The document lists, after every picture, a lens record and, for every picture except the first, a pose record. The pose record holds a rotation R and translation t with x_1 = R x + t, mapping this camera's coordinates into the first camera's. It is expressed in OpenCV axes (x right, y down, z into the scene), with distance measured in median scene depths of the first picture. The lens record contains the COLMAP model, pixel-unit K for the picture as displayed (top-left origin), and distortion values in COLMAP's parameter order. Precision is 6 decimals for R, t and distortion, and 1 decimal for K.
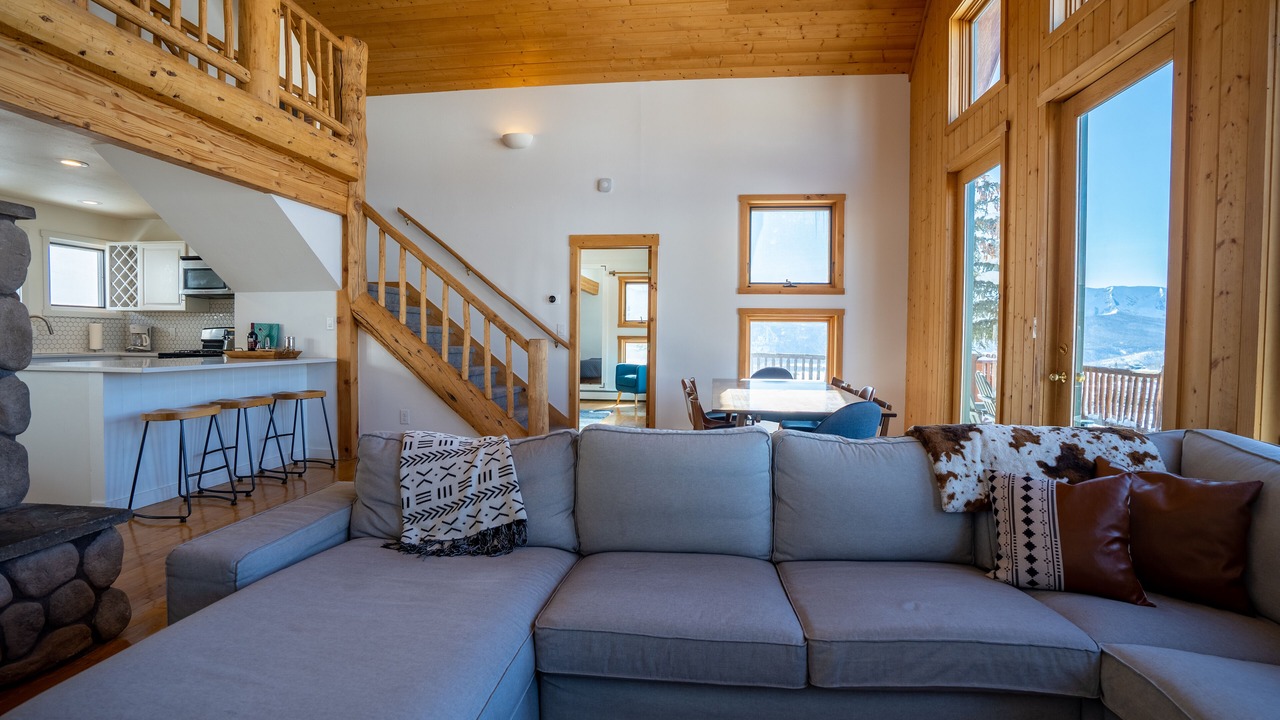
lens RADIAL K [[599.5, 0, 639.6], [0, 599.5, 354.9], [0, 0, 1]] dist [-0.070850, 0.029223]
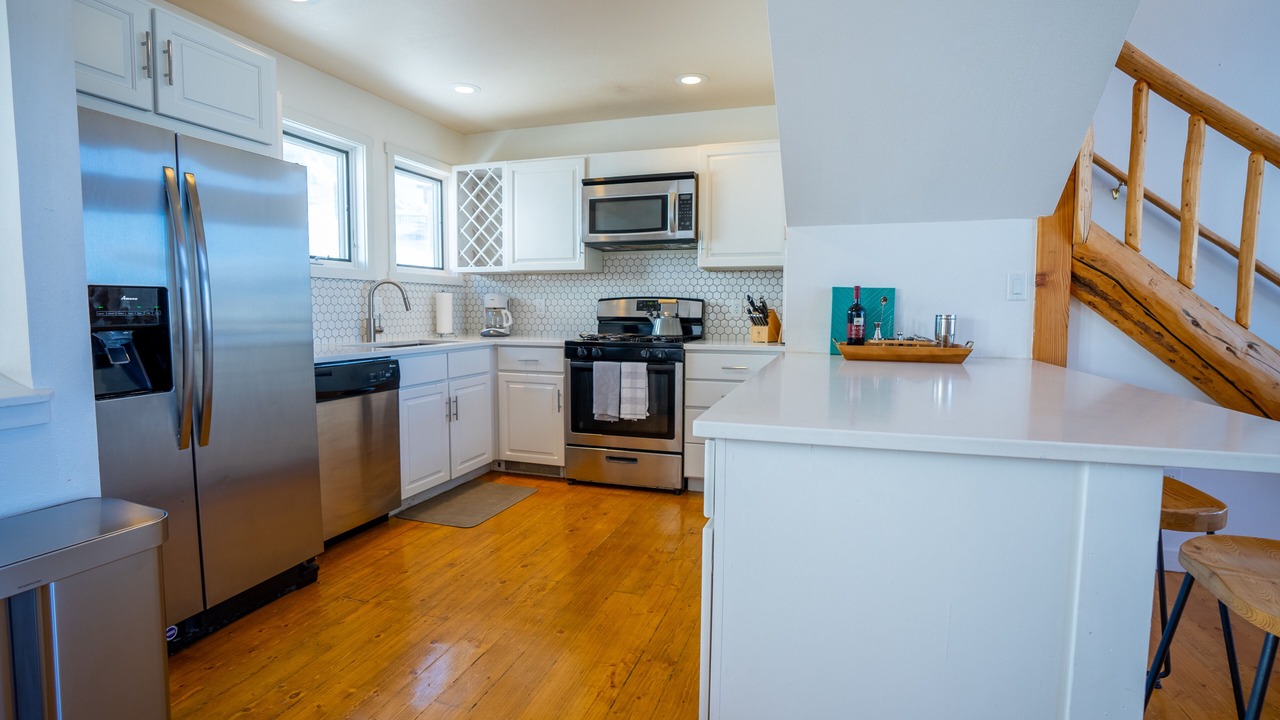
lens RADIAL K [[599.5, 0, 639.6], [0, 599.5, 354.9], [0, 0, 1]] dist [-0.070850, 0.029223]
pose [[0.981040, 0.007968, -0.193642, -0.743520], [0.001327, 0.998855, 0.047823, -0.021369], [0.193801, -0.047174, 0.979906, 0.483358]]
